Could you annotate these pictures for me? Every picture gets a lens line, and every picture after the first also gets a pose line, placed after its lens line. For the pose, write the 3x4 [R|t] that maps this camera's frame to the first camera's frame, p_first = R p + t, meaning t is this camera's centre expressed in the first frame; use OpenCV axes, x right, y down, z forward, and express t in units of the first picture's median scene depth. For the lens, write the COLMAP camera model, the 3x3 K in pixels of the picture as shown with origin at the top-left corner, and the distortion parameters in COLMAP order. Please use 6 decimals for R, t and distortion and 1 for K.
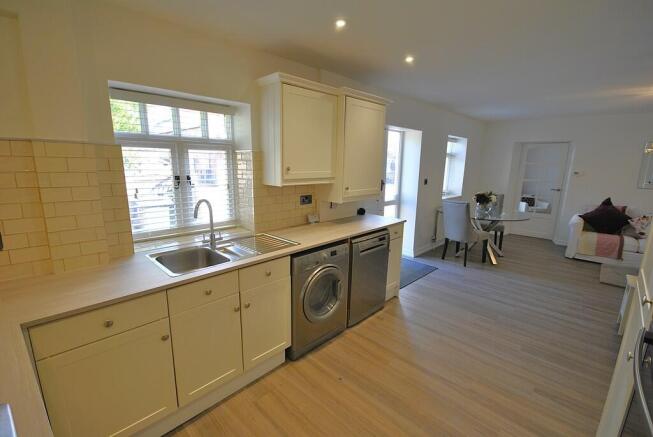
lens RADIAL K [[287.7, 0, 328.2], [0, 287.7, 220.1], [0, 0, 1]] dist [-0.005399, -0.000506]
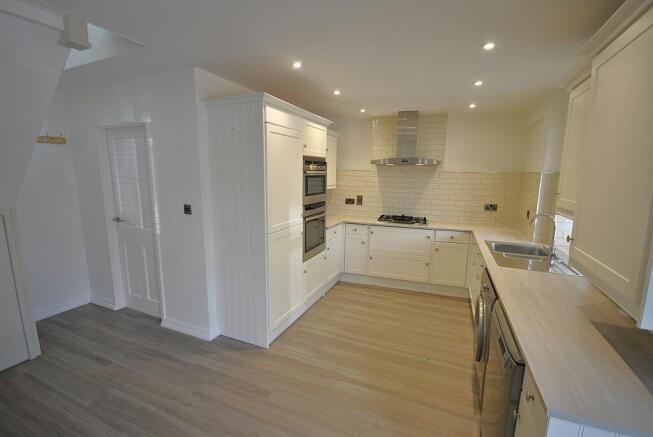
lens RADIAL K [[287.7, 0, 328.2], [0, 287.7, 220.1], [0, 0, 1]] dist [-0.005399, -0.000506]
pose [[-0.931213, 0.030767, -0.363176, 0.388703], [-0.099592, 0.937031, 0.334745, -0.161353], [0.350606, 0.347888, -0.869511, 0.772903]]
